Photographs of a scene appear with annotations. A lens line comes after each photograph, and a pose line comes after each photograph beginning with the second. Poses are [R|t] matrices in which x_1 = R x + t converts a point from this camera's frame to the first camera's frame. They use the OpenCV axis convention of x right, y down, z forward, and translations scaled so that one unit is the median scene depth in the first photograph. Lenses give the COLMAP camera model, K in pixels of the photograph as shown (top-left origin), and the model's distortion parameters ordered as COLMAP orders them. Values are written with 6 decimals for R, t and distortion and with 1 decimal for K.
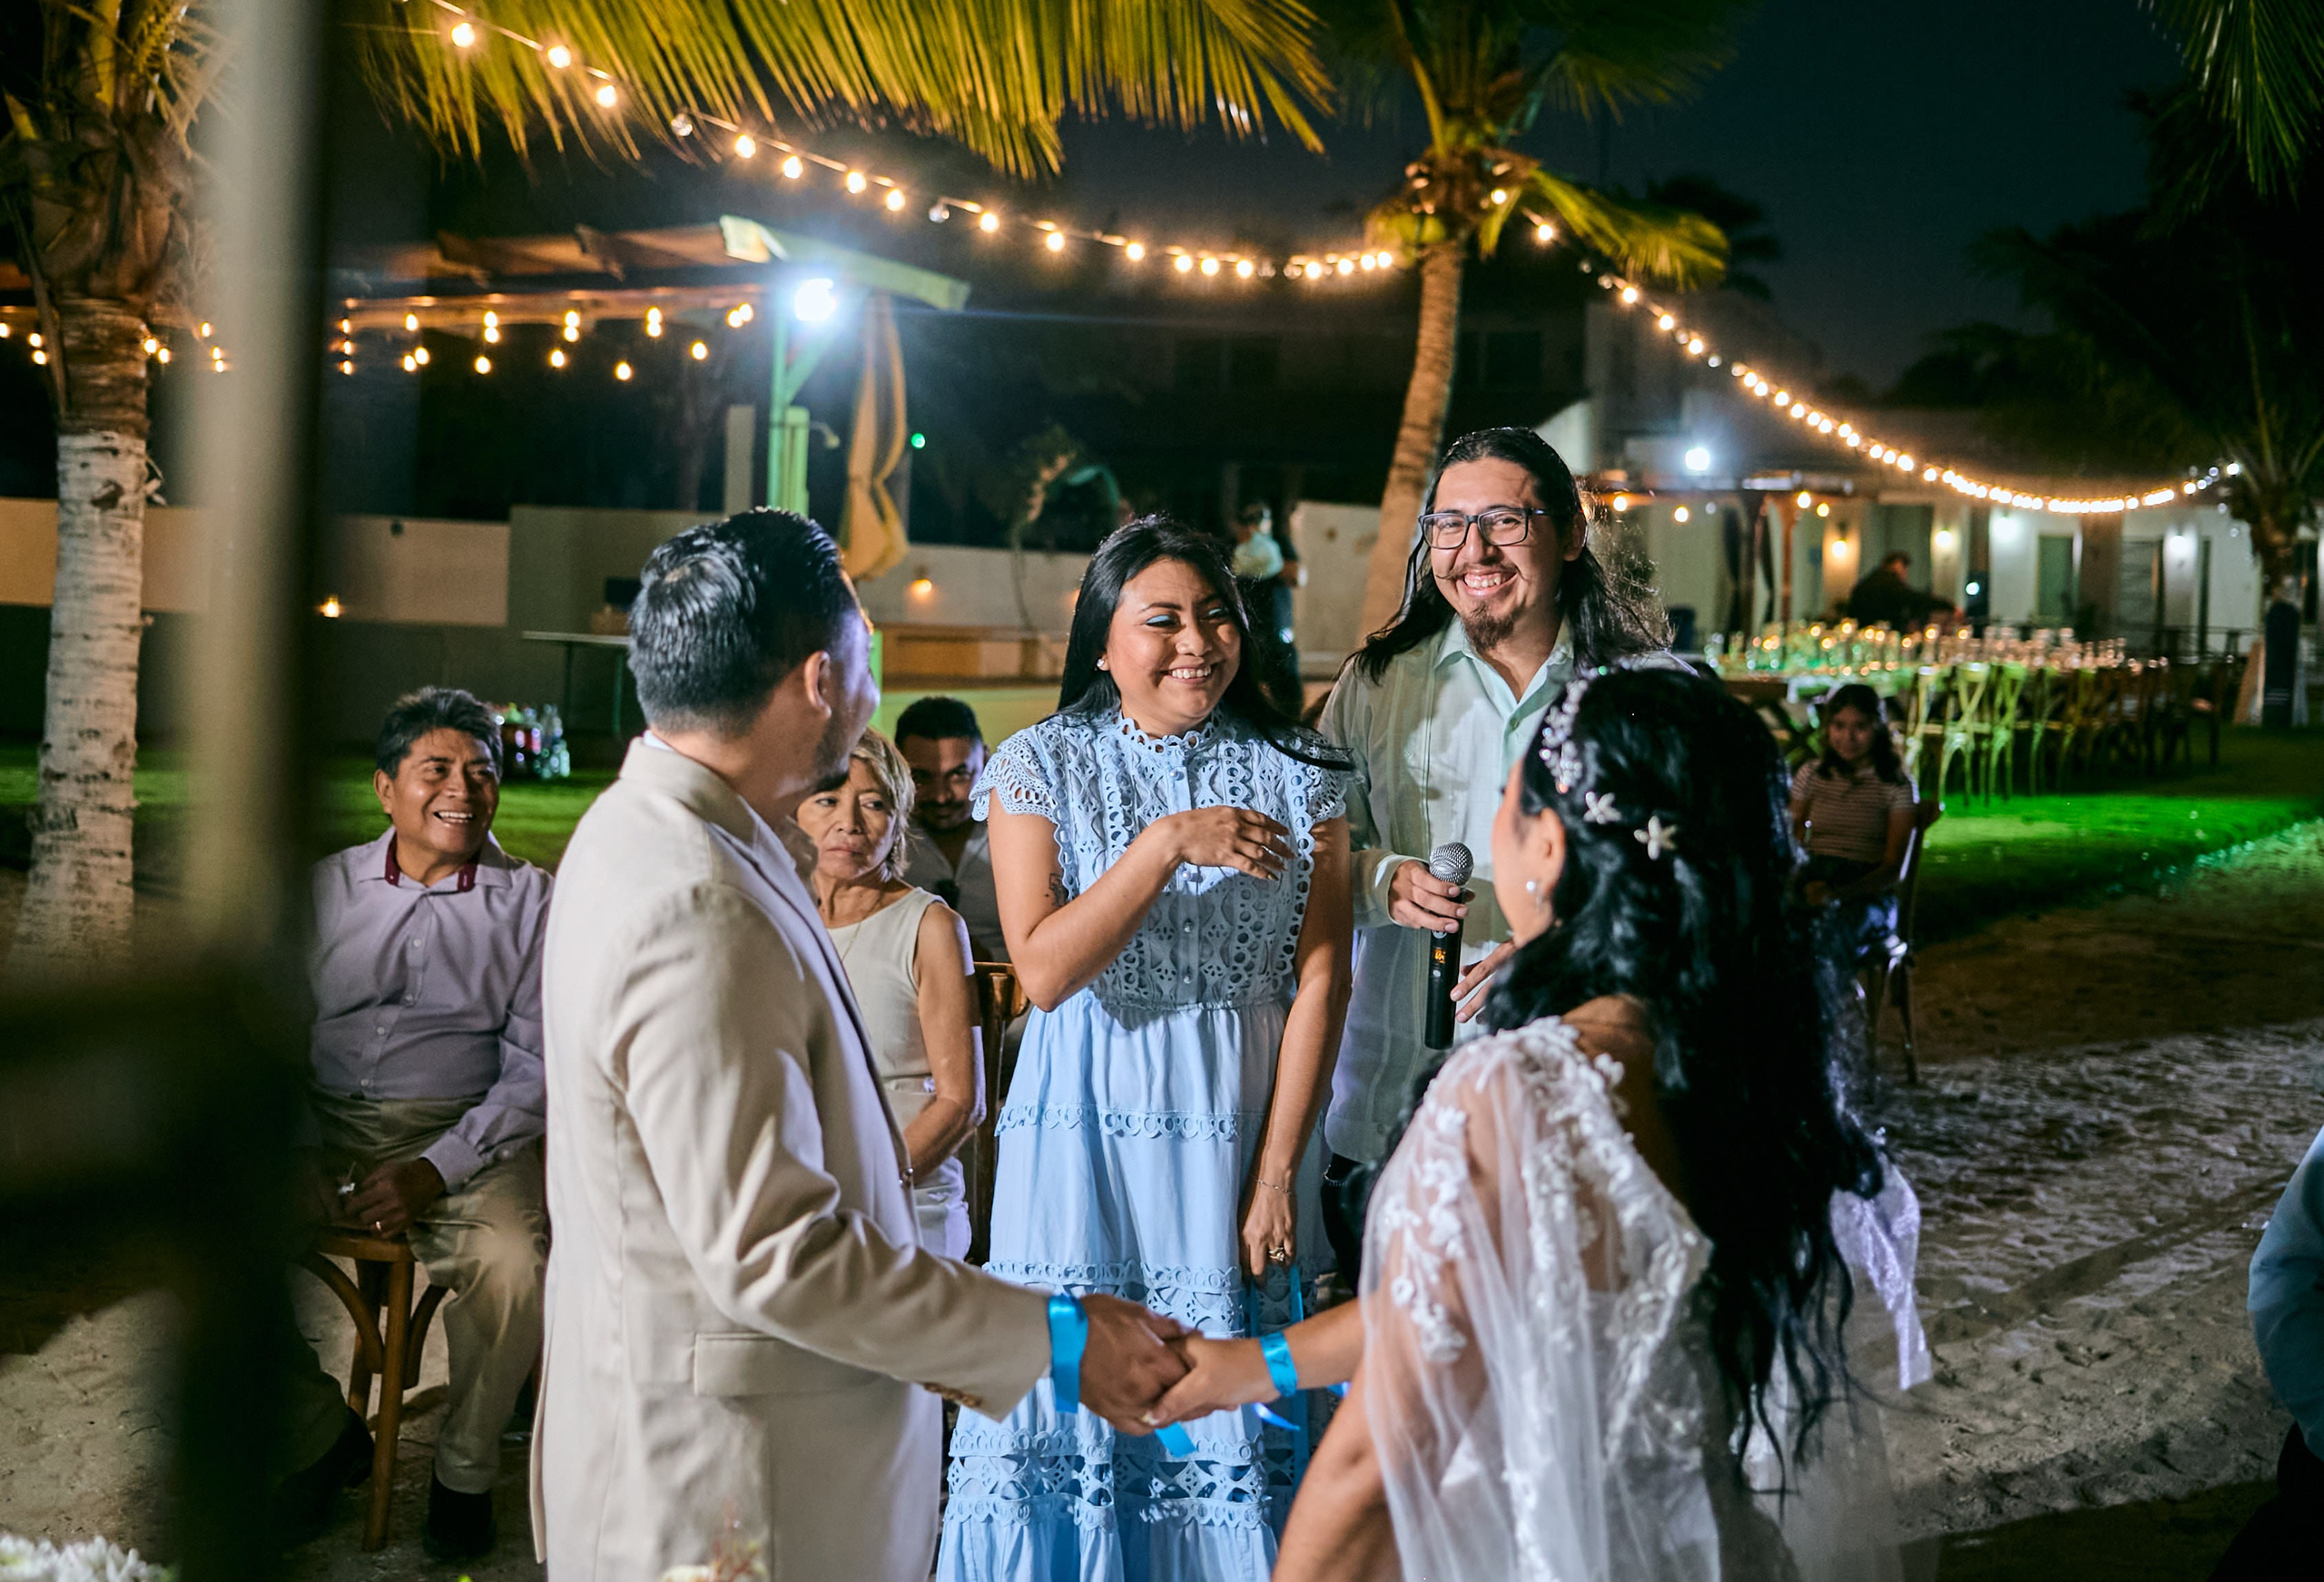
lens RADIAL K [[3105.6, 0, 1164.9], [0, 3105.6, 666.1], [0, 0, 1]] dist [-0.026618, 0.077865]
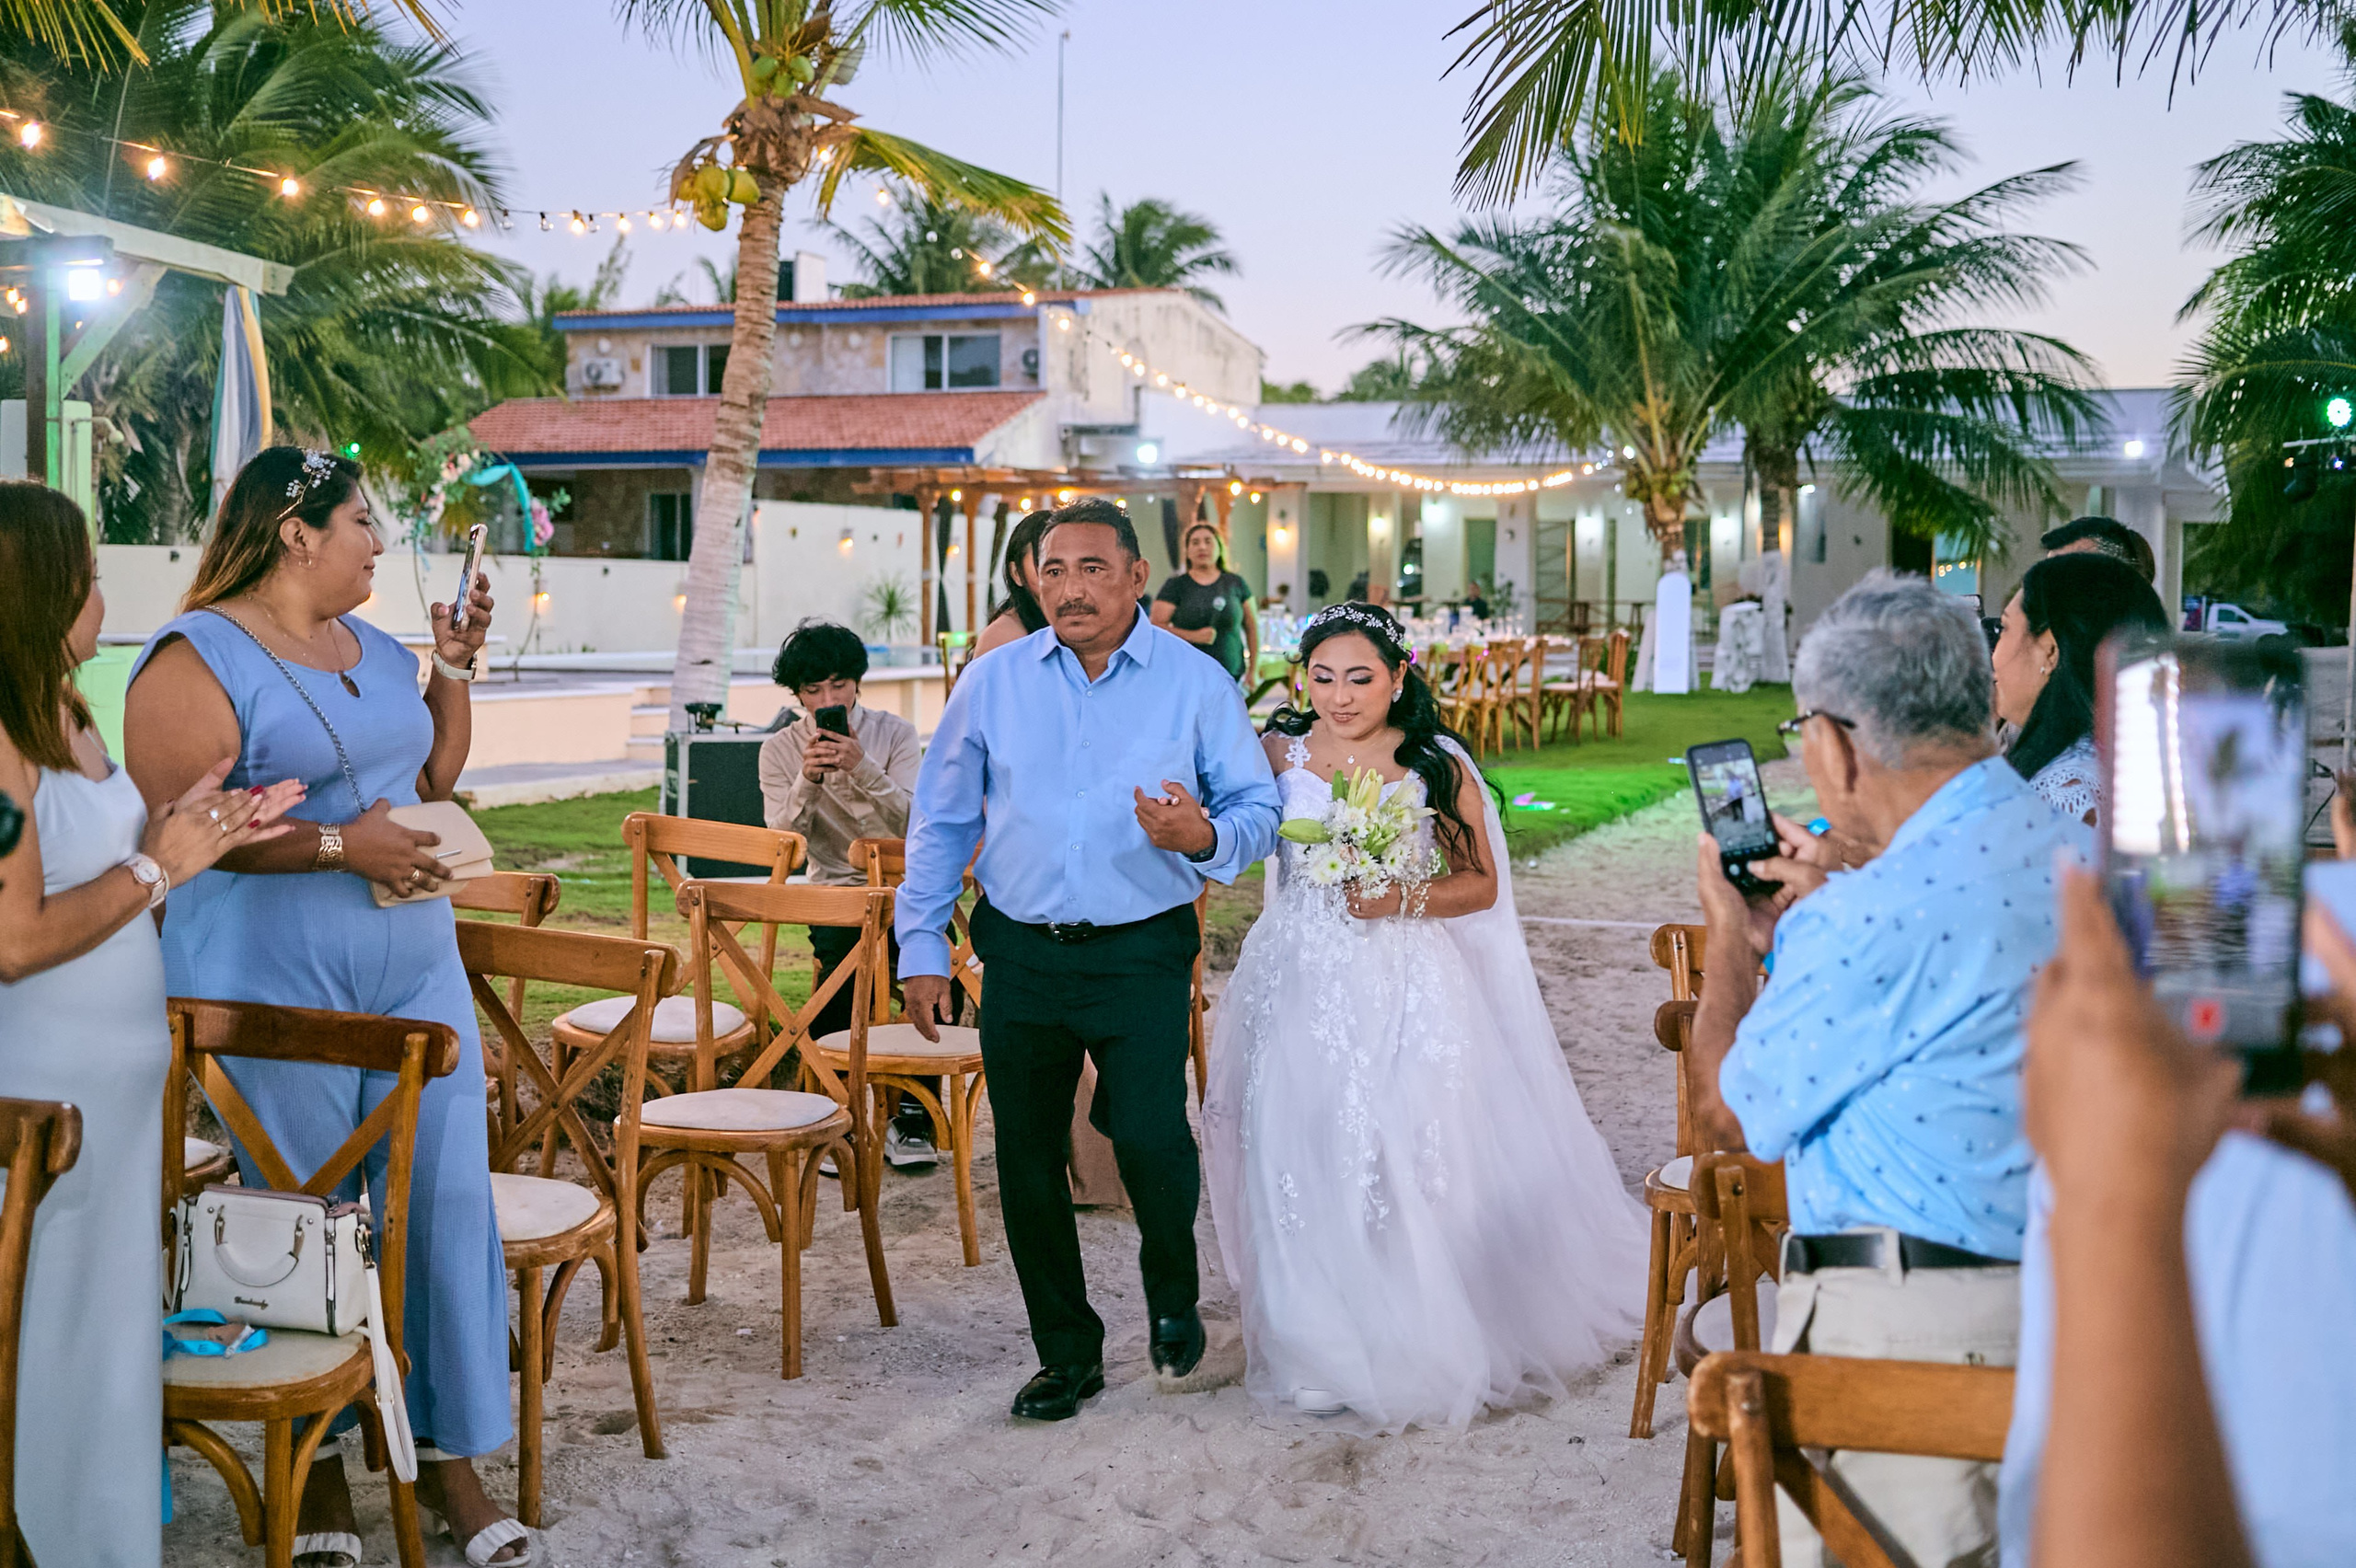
lens RADIAL K [[2702.0, 0, 1175.6], [0, 2702.0, 694.2], [0, 0, 1]] dist [-0.012140, 0.014631]
pose [[0.987771, -0.031924, 0.152611, 0.087220], [0.029495, 0.999400, 0.018156, -0.002521], [-0.153099, -0.013432, 0.988120, 0.193594]]
